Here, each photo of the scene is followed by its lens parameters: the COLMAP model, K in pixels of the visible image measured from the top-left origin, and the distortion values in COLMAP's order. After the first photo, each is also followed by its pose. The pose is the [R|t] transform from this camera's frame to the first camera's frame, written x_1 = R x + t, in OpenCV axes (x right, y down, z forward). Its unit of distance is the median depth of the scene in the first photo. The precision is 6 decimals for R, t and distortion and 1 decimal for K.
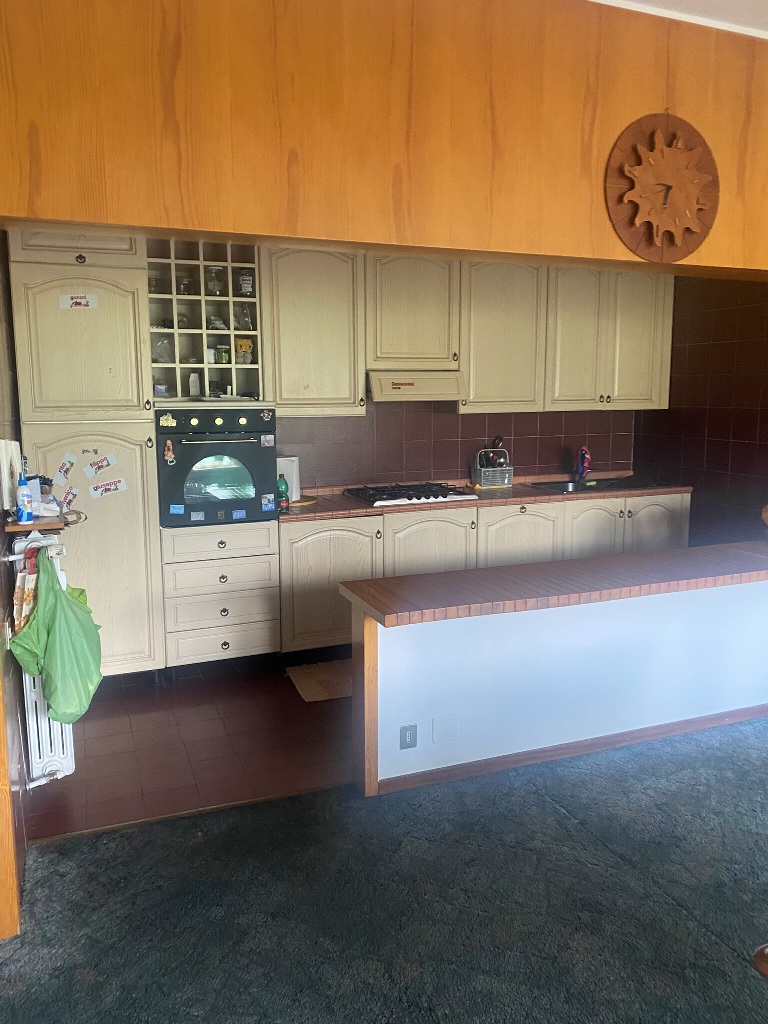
lens RADIAL K [[780.1, 0, 380.9], [0, 780.1, 499.6], [0, 0, 1]] dist [0.134134, -0.328650]
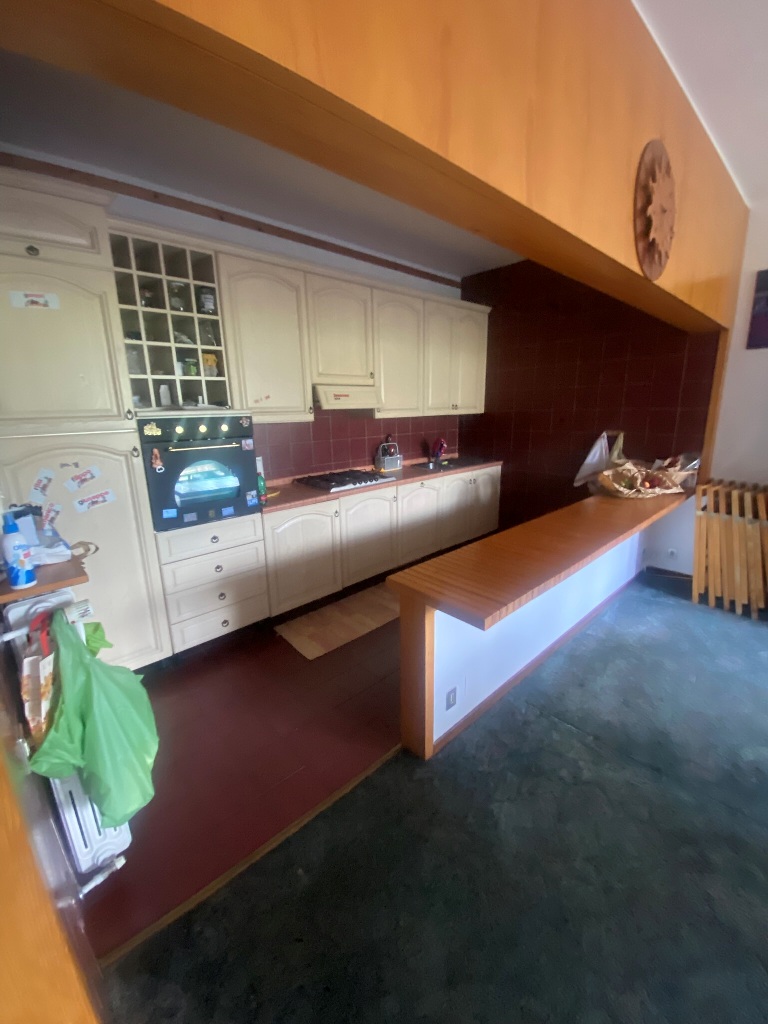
lens RADIAL K [[412.2, 0, 382.9], [0, 412.2, 507.3], [0, 0, 1]] dist [0.028940, -0.028088]
pose [[0.931672, -0.097696, 0.349919, -0.178751], [0.063828, 0.992200, 0.107075, -0.036248], [-0.357650, -0.077424, 0.930641, 0.358429]]
